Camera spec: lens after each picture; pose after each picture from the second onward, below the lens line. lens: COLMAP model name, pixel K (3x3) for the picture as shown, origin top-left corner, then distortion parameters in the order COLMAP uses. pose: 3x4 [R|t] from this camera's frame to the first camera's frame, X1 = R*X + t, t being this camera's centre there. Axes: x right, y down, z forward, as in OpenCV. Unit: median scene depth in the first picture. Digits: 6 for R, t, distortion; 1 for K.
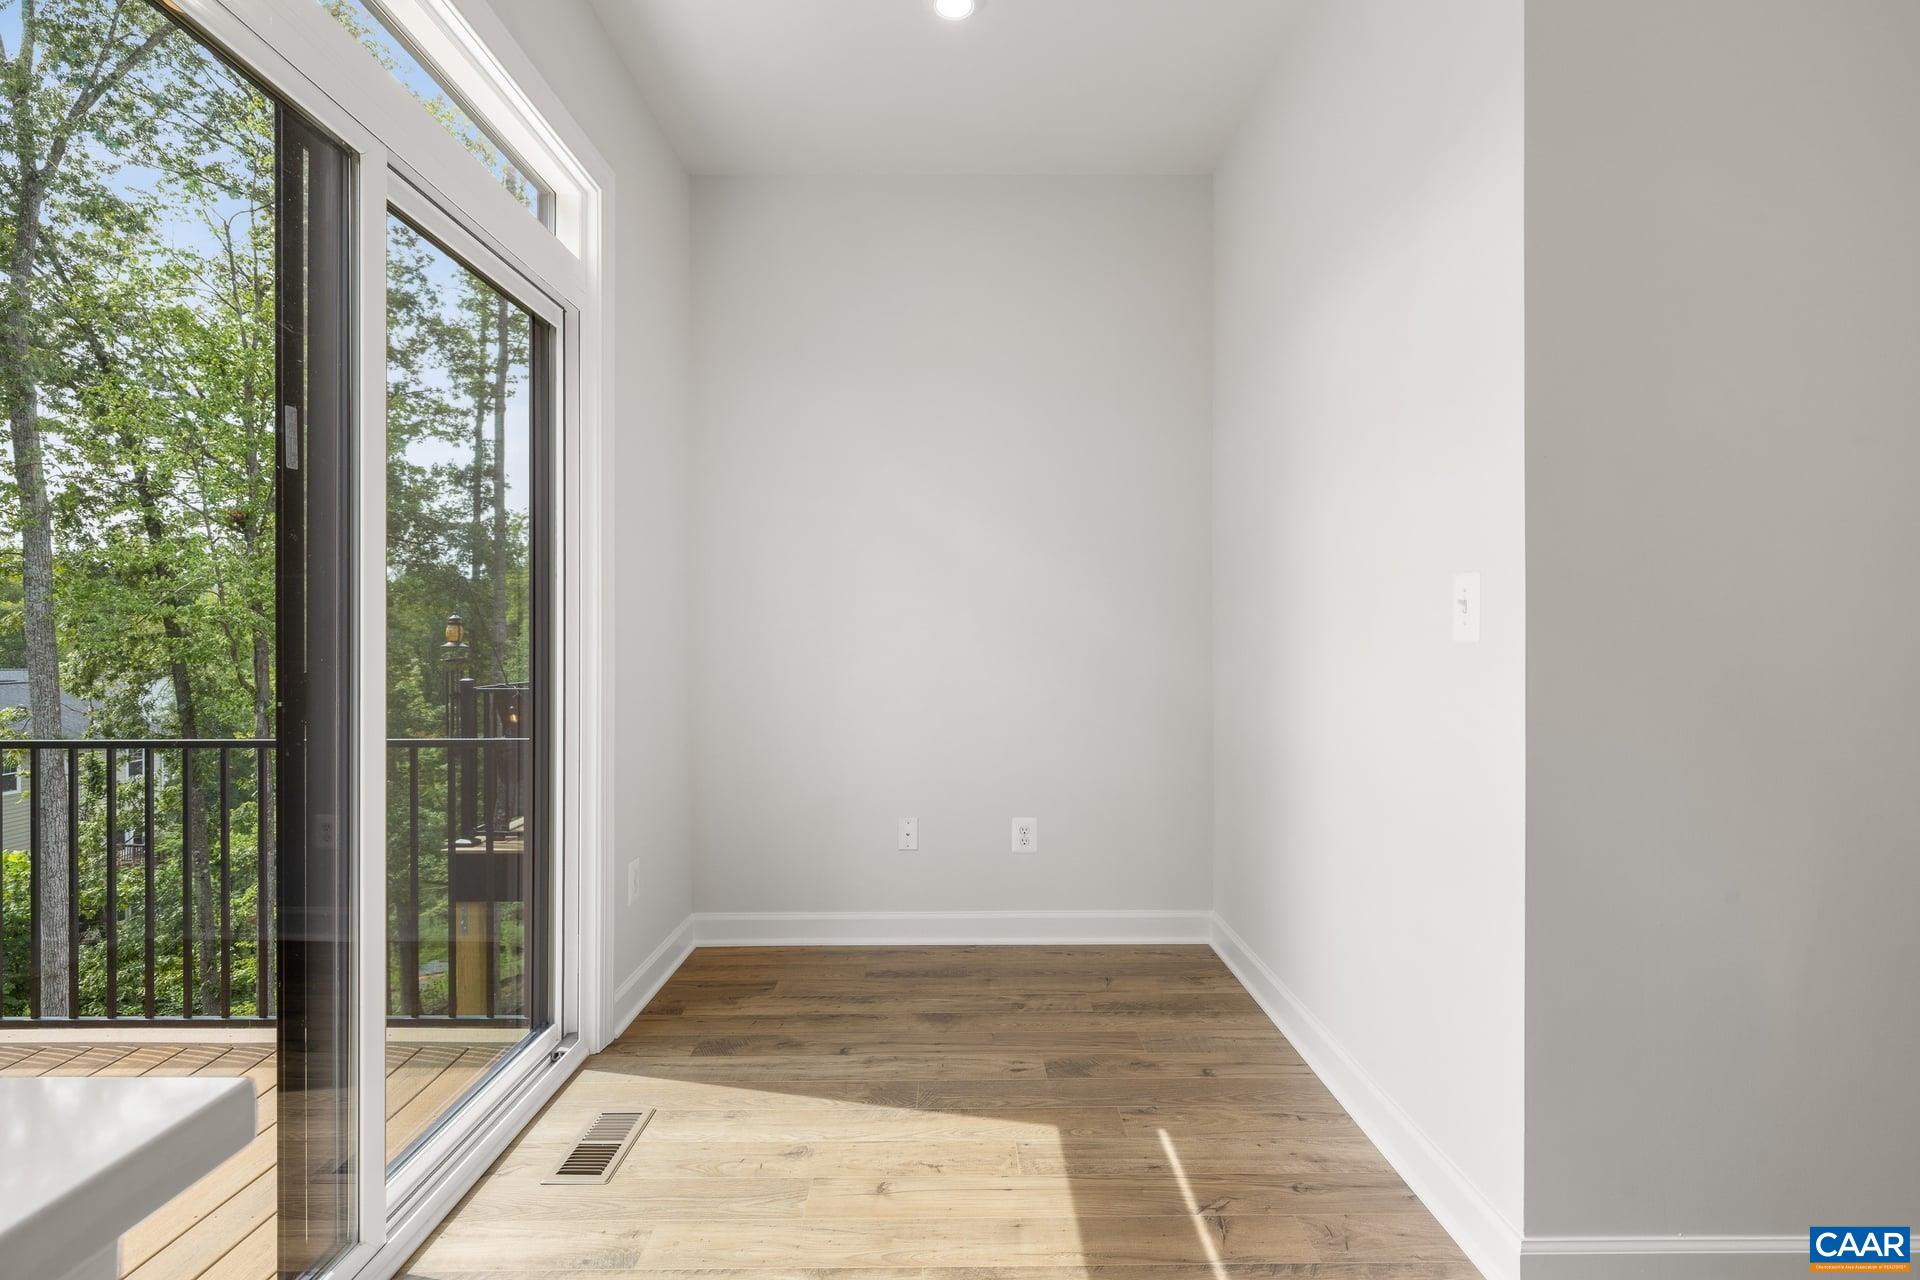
lens RADIAL K [[919.6, 0, 955.1], [0, 919.6, 644.7], [0, 0, 1]] dist [-0.002976, 0.001755]
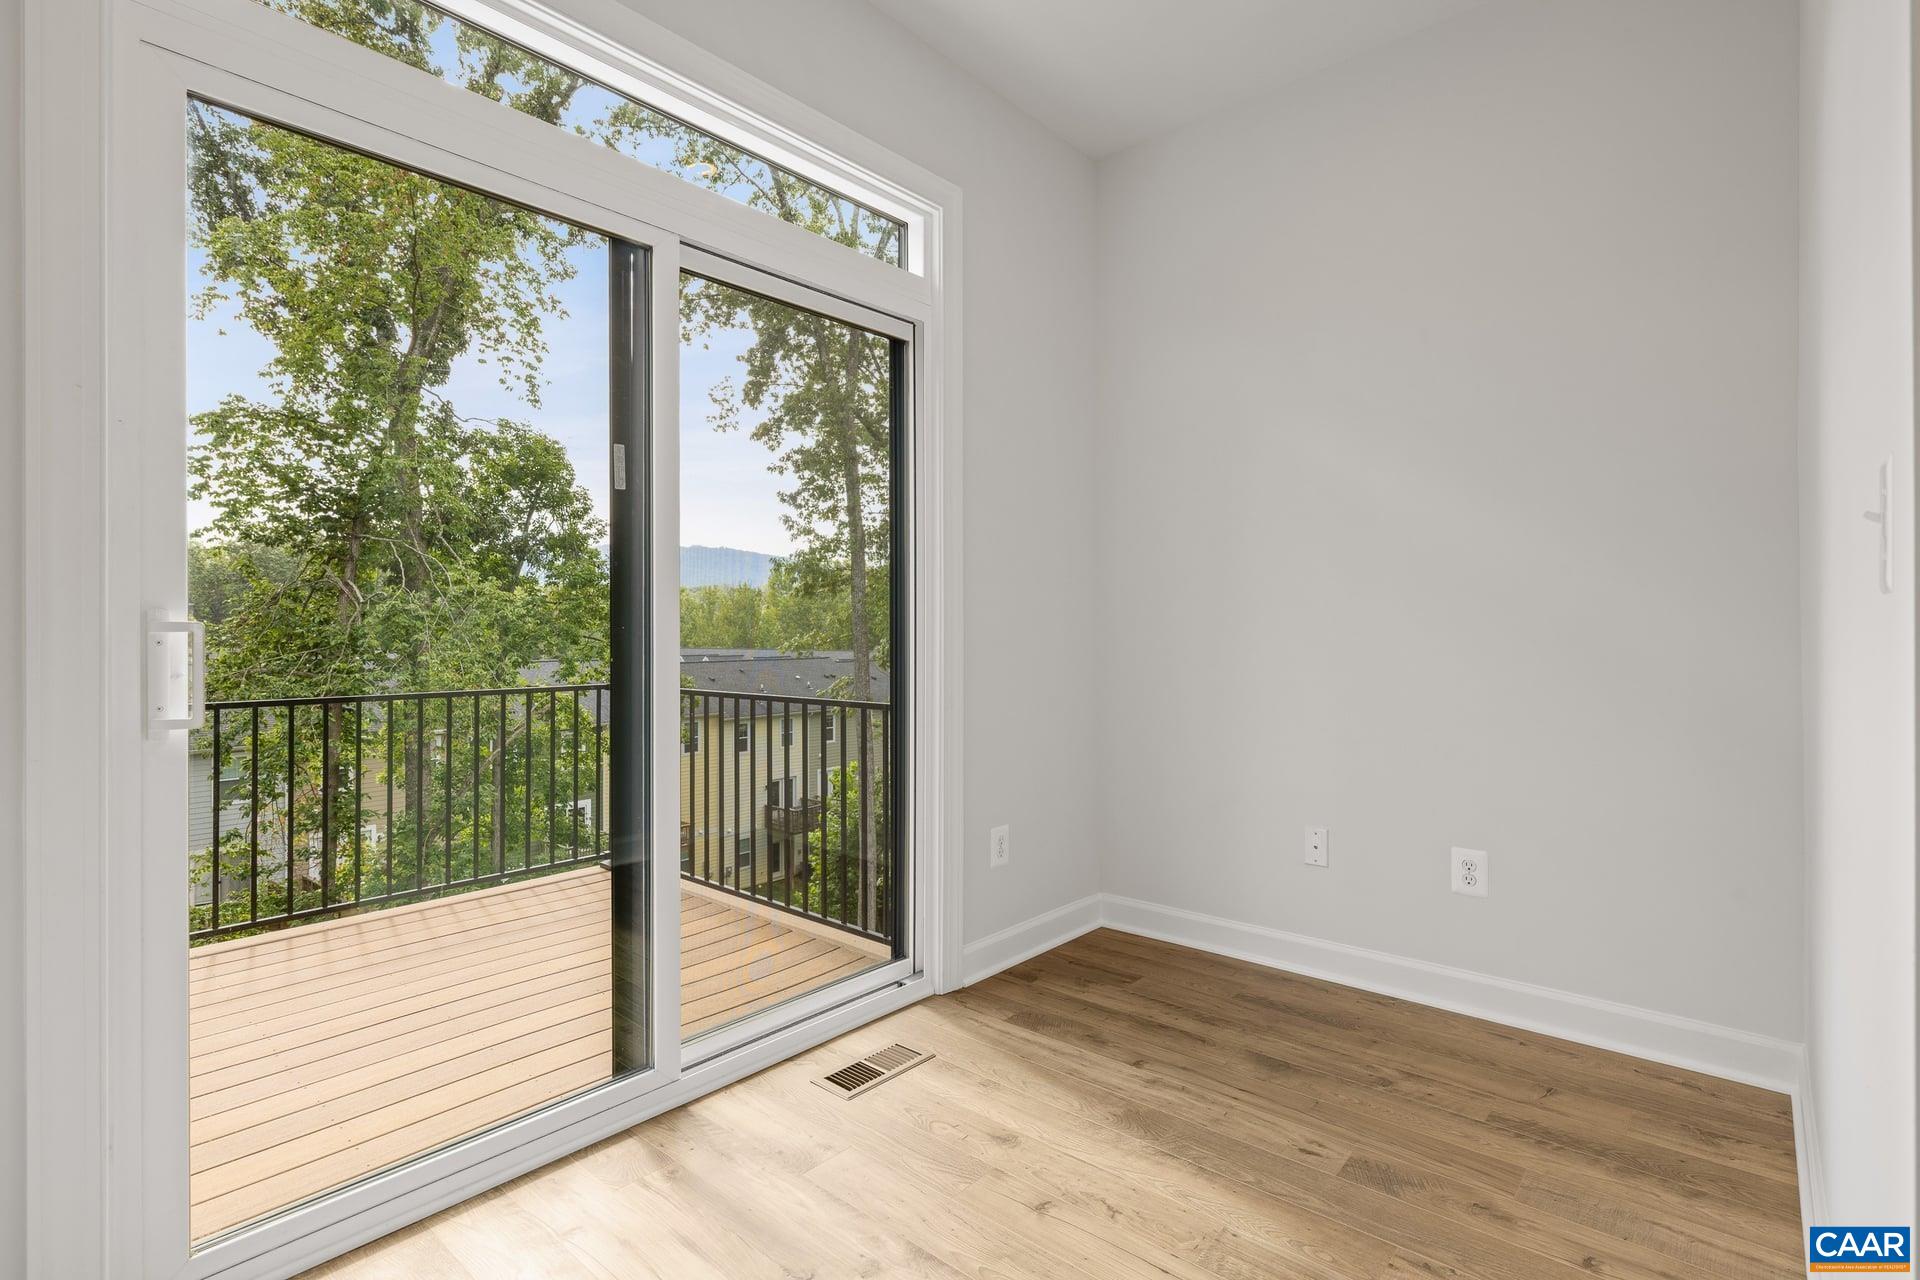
lens RADIAL K [[919.6, 0, 949.1], [0, 919.6, 628.2], [0, 0, 1]] dist [-0.002976, 0.001755]
pose [[0.744476, -0.002228, -0.667645, 0.323783], [-0.003161, 0.999971, -0.006863, 0.013806], [0.667641, 0.007220, 0.744448, 0.172876]]
